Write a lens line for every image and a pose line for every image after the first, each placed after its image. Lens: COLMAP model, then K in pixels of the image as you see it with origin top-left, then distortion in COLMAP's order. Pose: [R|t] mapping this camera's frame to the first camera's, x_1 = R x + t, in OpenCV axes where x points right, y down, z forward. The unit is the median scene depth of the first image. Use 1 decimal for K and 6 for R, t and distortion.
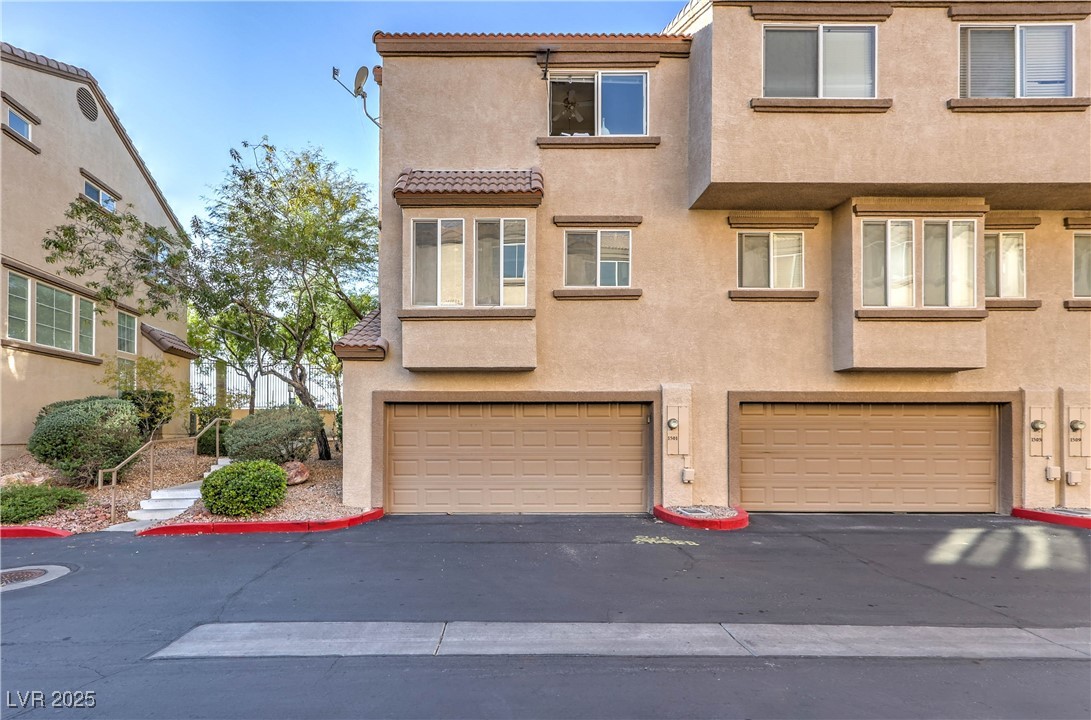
lens RADIAL K [[441.6, 0, 521.0], [0, 441.6, 419.9], [0, 0, 1]] dist [0.004952, 0.000411]
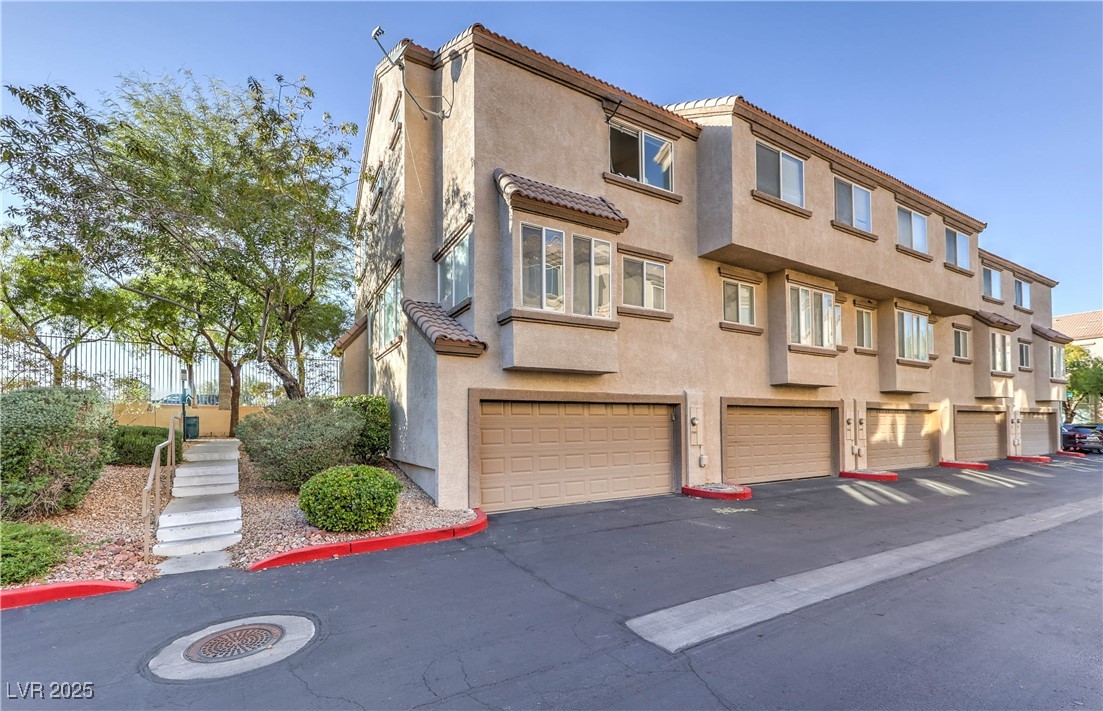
lens RADIAL K [[422.9, 0, 544.7], [0, 422.9, 410.1], [0, 0, 1]] dist [0.007023, 0.000049]
pose [[0.891352, 0.009569, 0.453211, -0.592057], [-0.002595, 0.999869, -0.016007, -0.002469], [-0.453304, 0.013091, 0.891260, 0.098448]]
